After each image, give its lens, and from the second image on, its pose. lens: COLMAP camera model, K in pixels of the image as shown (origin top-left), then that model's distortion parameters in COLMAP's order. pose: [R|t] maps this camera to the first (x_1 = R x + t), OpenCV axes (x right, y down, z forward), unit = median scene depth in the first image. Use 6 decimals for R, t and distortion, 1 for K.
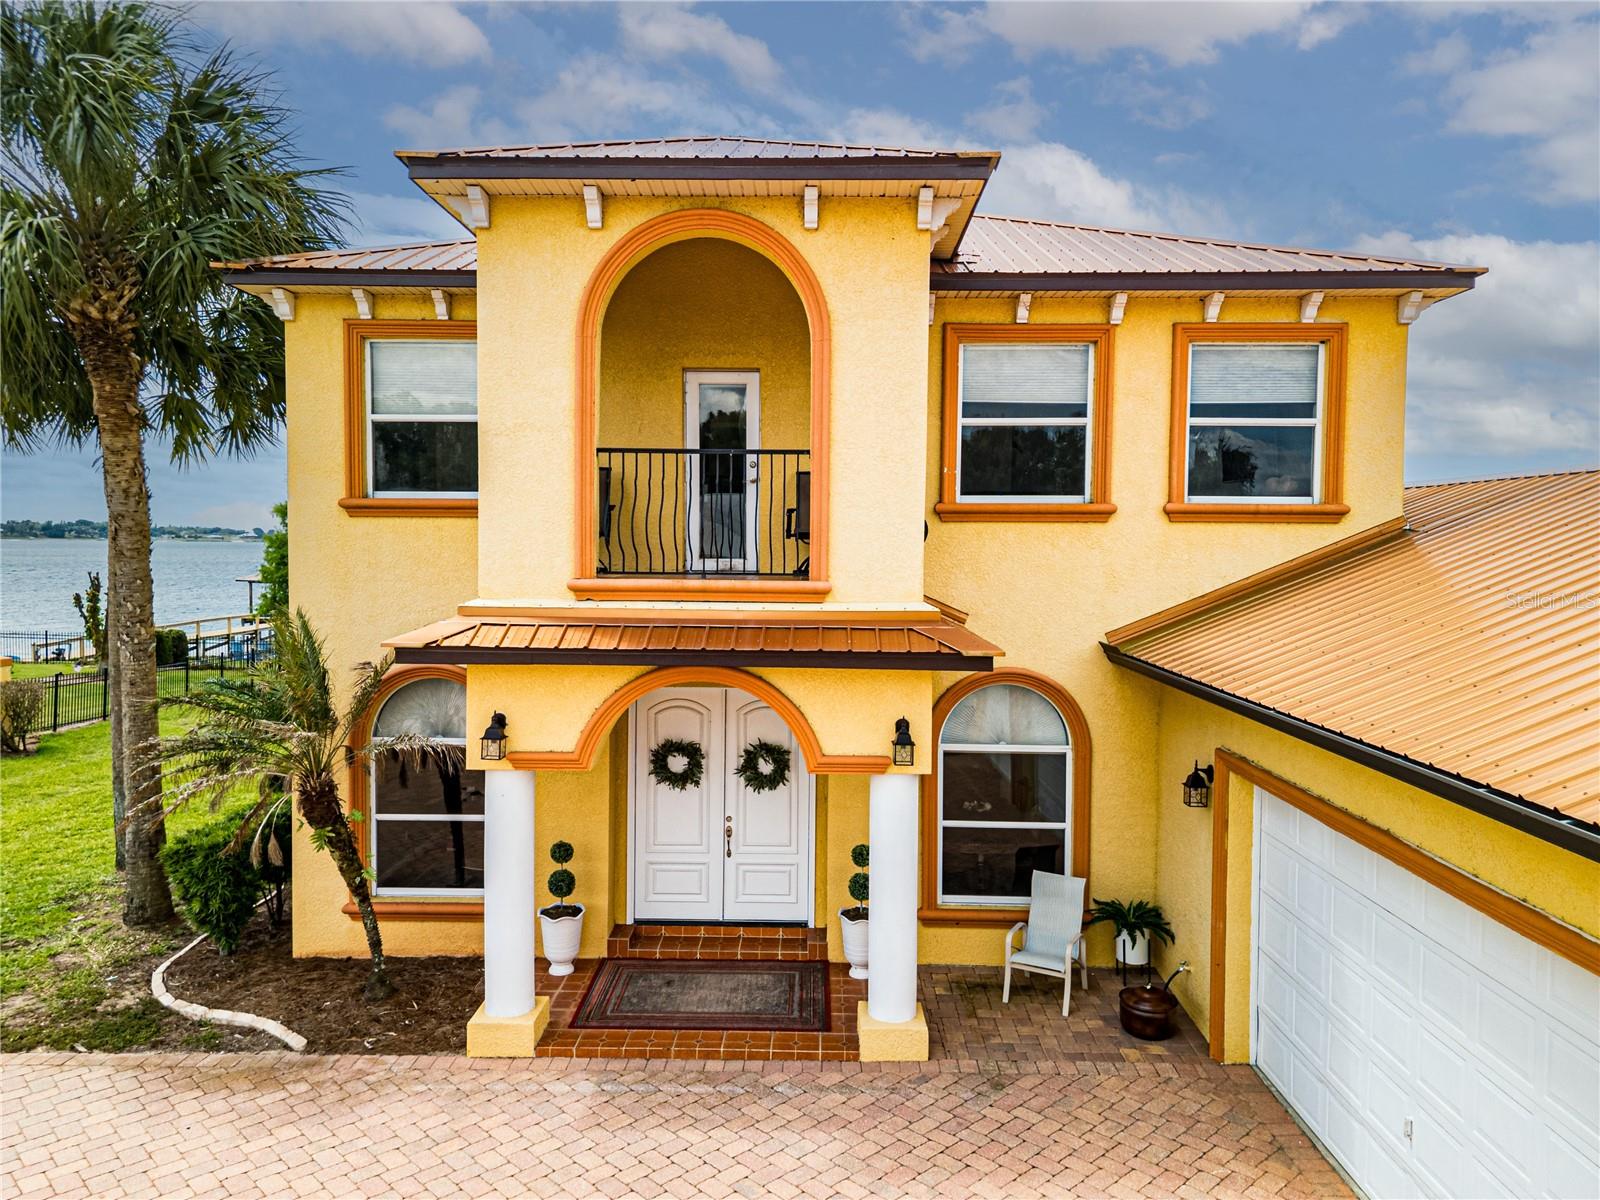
lens RADIAL K [[1124.5, 0, 800.0], [0, 1124.5, 600.0], [0, 0, 1]] dist [0.083596, -0.098492]
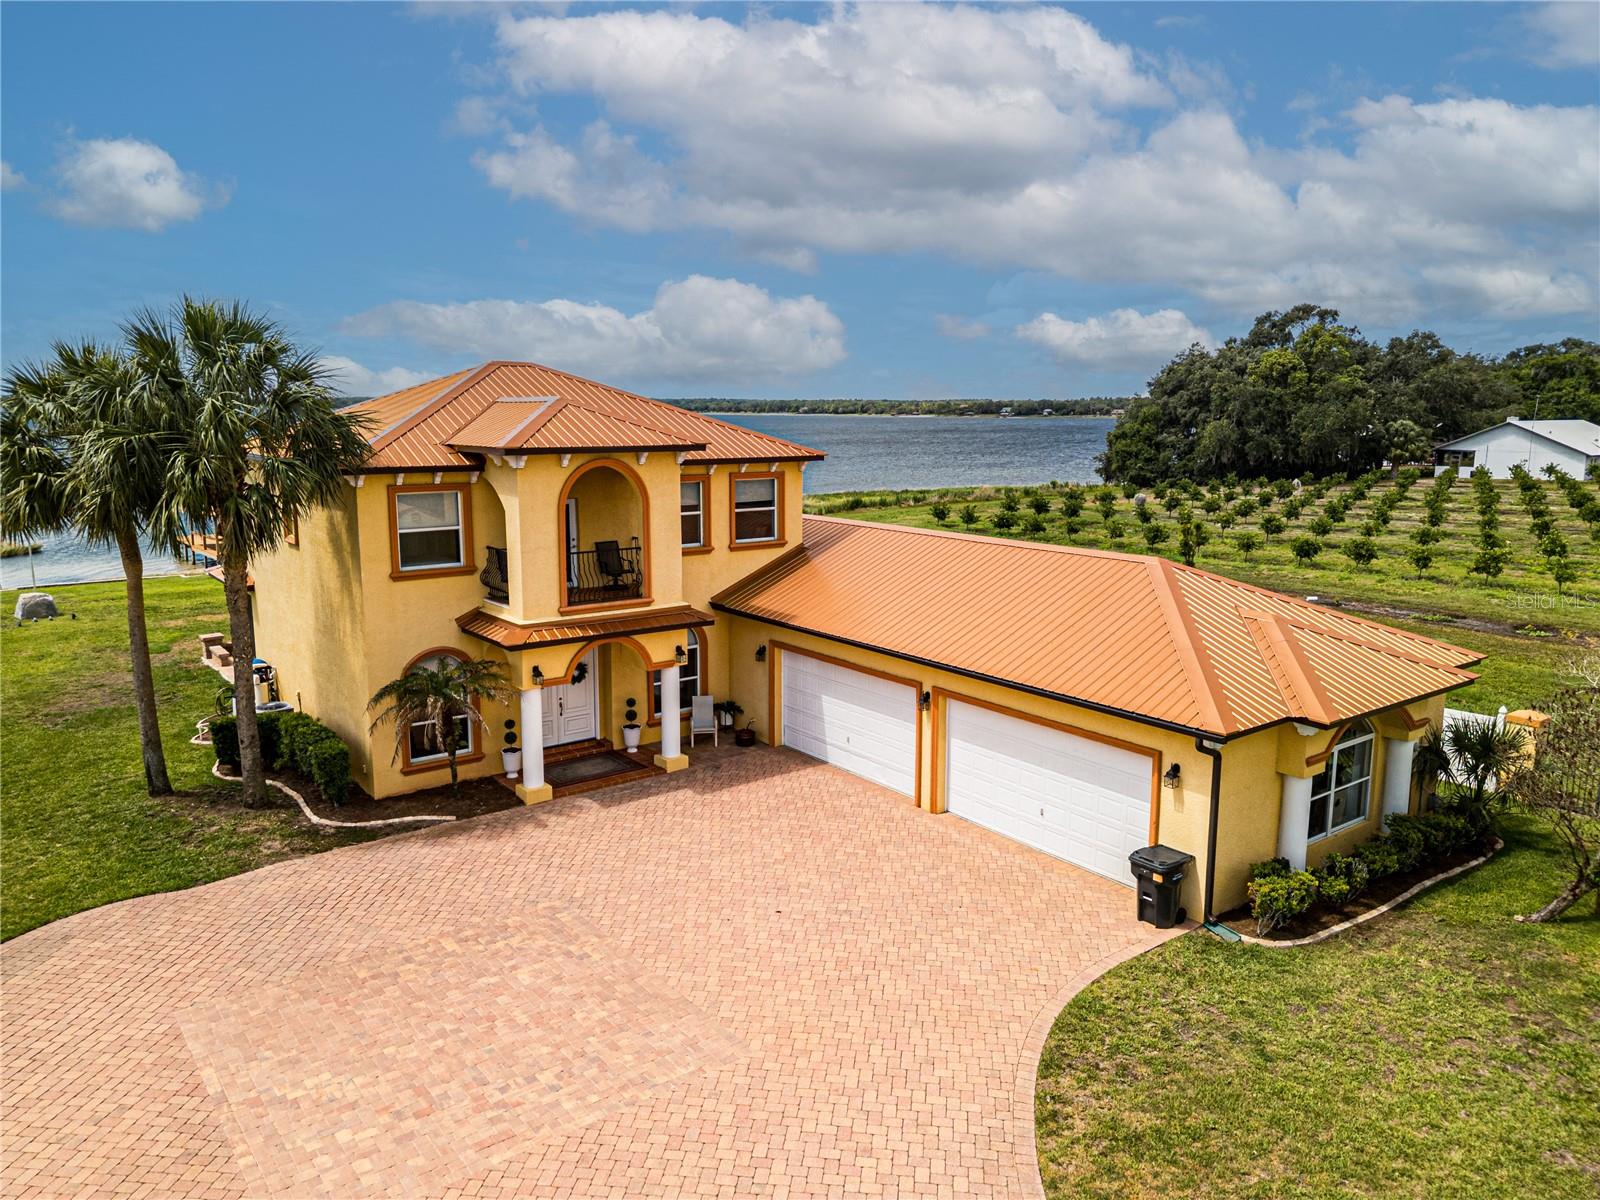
lens RADIAL K [[1124.5, 0, 800.0], [0, 1124.5, 600.0], [0, 0, 1]] dist [0.083596, -0.098492]
pose [[0.785073, -0.112586, 0.609085, -1.165129], [0.034340, 0.989741, 0.138686, -0.325450], [-0.618451, -0.087962, 0.780885, -1.127953]]
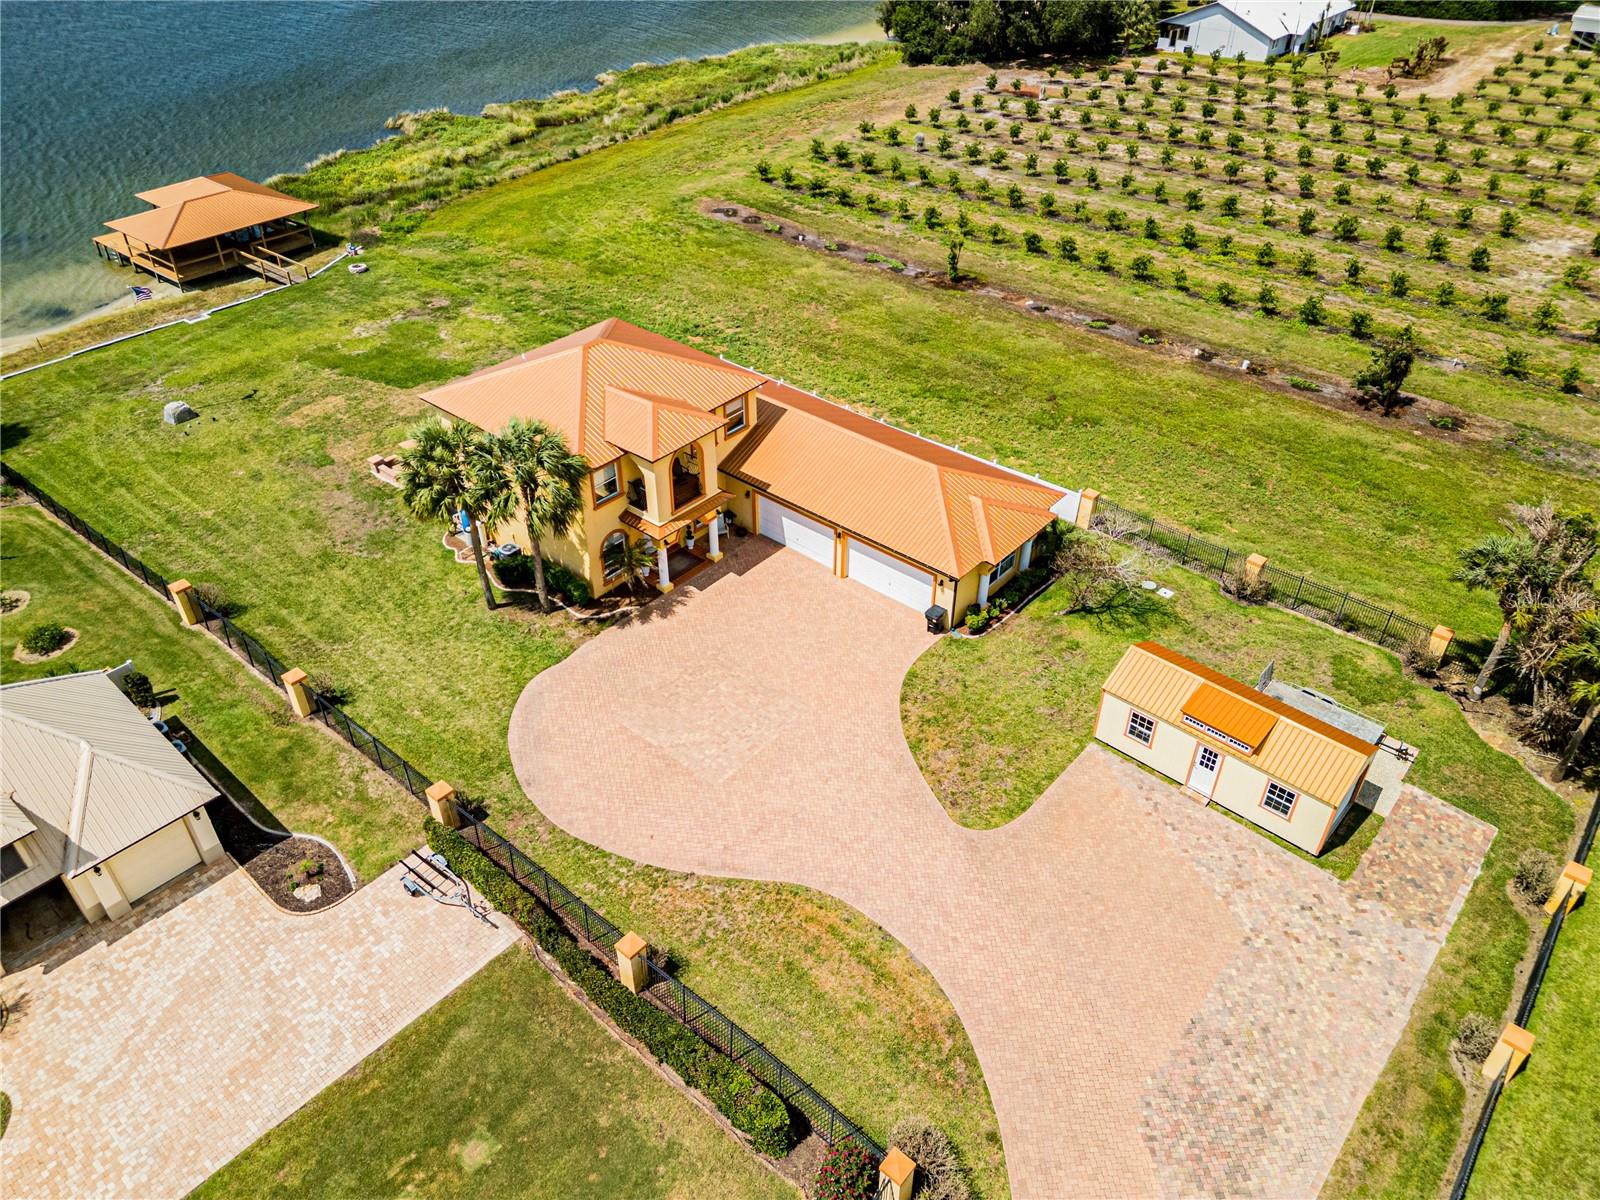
lens RADIAL K [[1124.5, 0, 800.0], [0, 1124.5, 600.0], [0, 0, 1]] dist [0.083596, -0.098492]
pose [[0.638393, -0.471025, 0.608761, -2.943987], [0.040905, 0.810539, 0.584254, -2.509966], [-0.768623, -0.348082, 0.536709, -2.232848]]
